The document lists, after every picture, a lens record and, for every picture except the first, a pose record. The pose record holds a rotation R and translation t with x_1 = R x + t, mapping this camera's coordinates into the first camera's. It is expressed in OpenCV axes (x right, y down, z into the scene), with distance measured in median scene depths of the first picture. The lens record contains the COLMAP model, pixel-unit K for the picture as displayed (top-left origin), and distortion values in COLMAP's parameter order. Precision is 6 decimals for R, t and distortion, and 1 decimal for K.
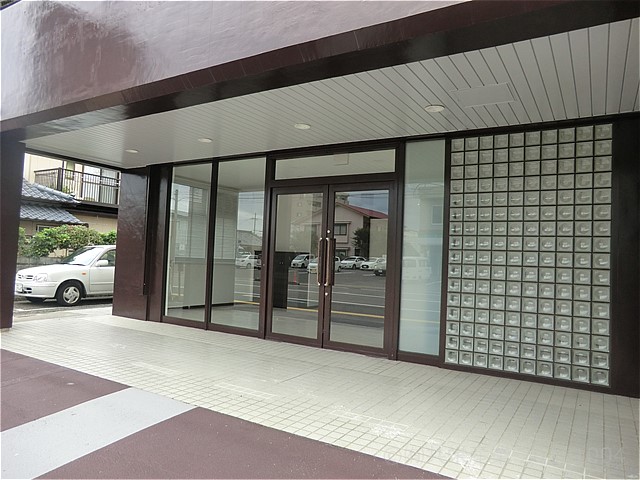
lens RADIAL K [[460.3, 0, 320.0], [0, 460.3, 240.0], [0, 0, 1]] dist [0.002459, 0.002169]
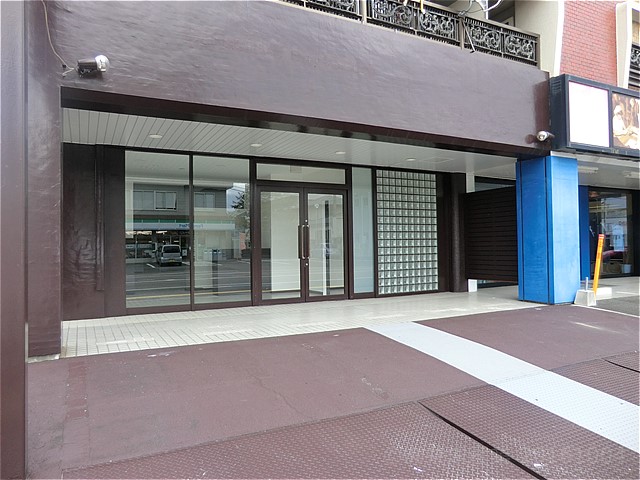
lens RADIAL K [[460.3, 0, 320.0], [0, 460.3, 240.0], [0, 0, 1]] dist [0.002459, 0.002169]
pose [[0.513210, -0.038795, 0.857386, -1.333992], [0.000592, 0.998994, 0.044848, -0.027254], [-0.858263, -0.022509, 0.512716, 0.266434]]
